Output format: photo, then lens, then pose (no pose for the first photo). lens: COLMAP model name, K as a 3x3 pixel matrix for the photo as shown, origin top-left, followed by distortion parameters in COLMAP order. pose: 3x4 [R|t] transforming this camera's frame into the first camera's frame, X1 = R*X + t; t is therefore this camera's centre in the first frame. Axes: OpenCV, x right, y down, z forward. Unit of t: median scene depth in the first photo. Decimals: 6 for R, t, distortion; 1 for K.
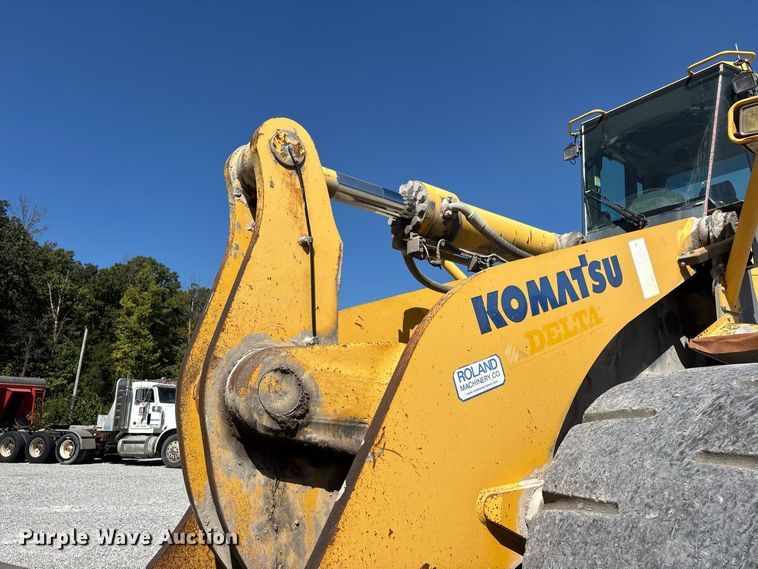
lens RADIAL K [[570.8, 0, 382.2], [0, 570.8, 286.1], [0, 0, 1]] dist [0.067971, -0.083263]
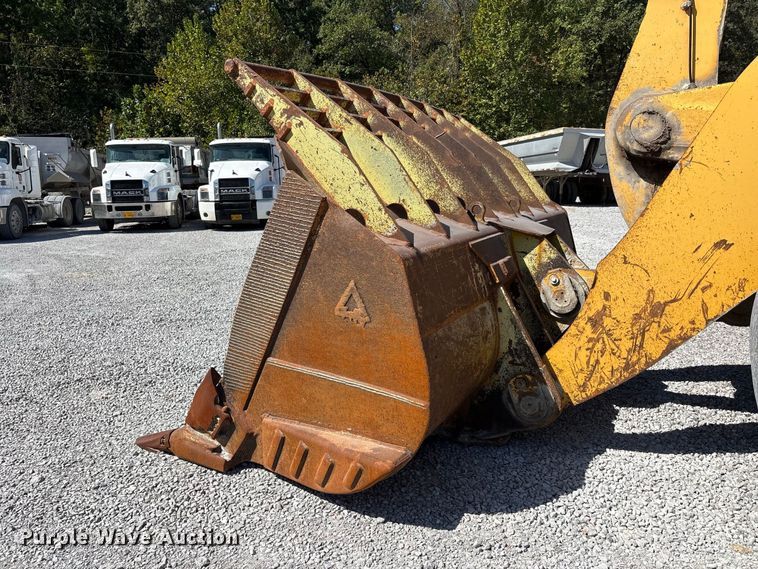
lens RADIAL K [[570.8, 0, 382.2], [0, 570.8, 286.1], [0, 0, 1]] dist [0.067971, -0.083263]
pose [[0.442251, 0.170161, -0.880602, 0.808872], [0.204516, 0.936838, 0.283739, 0.002398], [0.873262, -0.305581, 0.379517, -0.273829]]
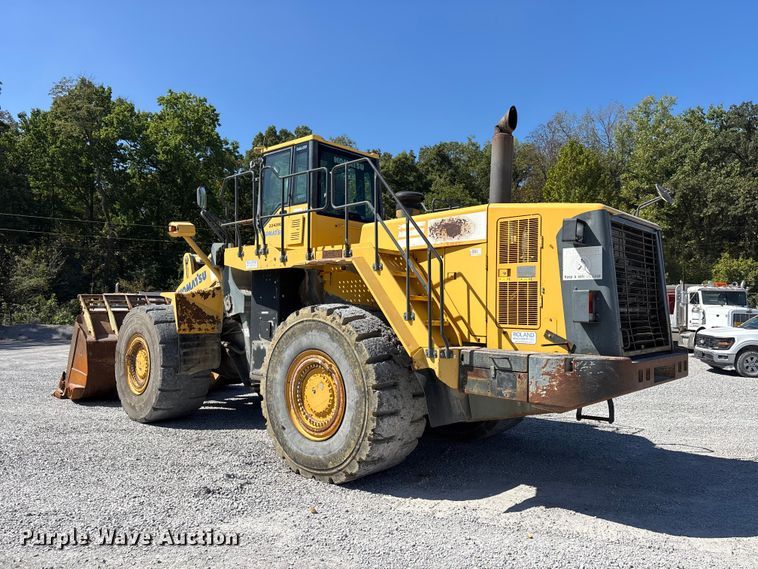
lens RADIAL K [[570.8, 0, 382.2], [0, 570.8, 286.1], [0, 0, 1]] dist [0.067971, -0.083263]
pose [[0.176297, -0.044073, -0.983350, 4.868799], [0.212172, 0.977215, -0.005760, 0.340942], [0.961199, -0.207623, 0.181631, 1.666852]]
